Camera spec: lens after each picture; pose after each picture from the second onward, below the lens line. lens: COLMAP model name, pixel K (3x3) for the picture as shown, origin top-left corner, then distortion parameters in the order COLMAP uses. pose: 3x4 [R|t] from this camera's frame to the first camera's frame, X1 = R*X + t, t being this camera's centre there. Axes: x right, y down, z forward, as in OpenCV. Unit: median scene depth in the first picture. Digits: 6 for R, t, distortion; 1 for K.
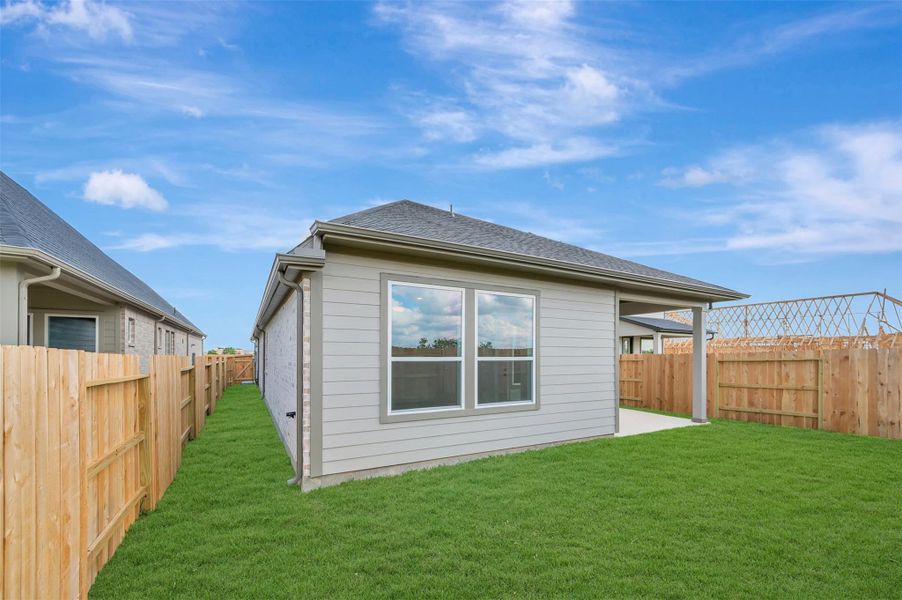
lens RADIAL K [[374.0, 0, 455.8], [0, 374.0, 354.4], [0, 0, 1]] dist [0.001050, 0.000056]
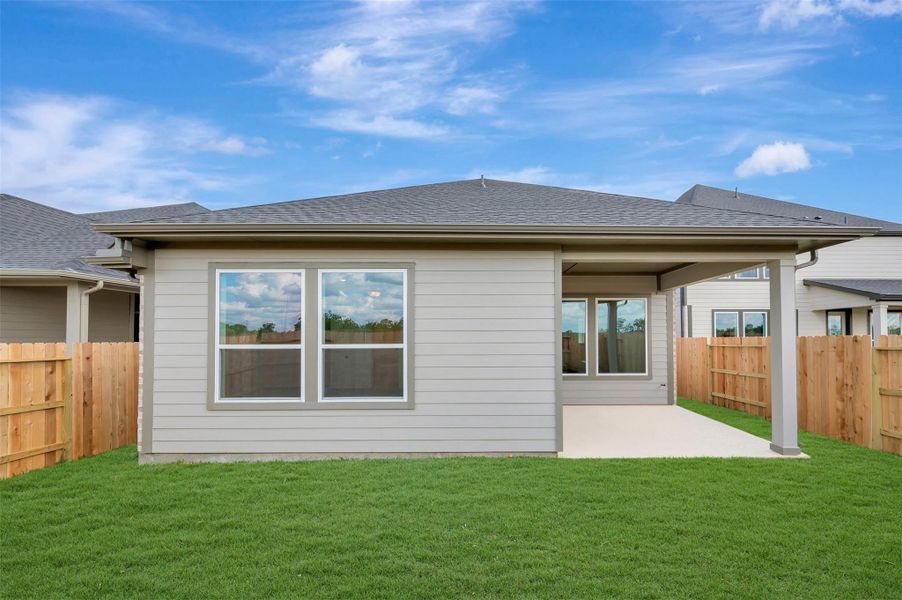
lens RADIAL K [[377.1, 0, 456.1], [0, 377.1, 330.7], [0, 0, 1]] dist [-0.001969, 0.000003]
pose [[0.880485, -0.013983, -0.473869, 0.769809], [0.005946, 0.999812, -0.018454, -0.007003], [0.474038, 0.013431, 0.880402, 0.359756]]
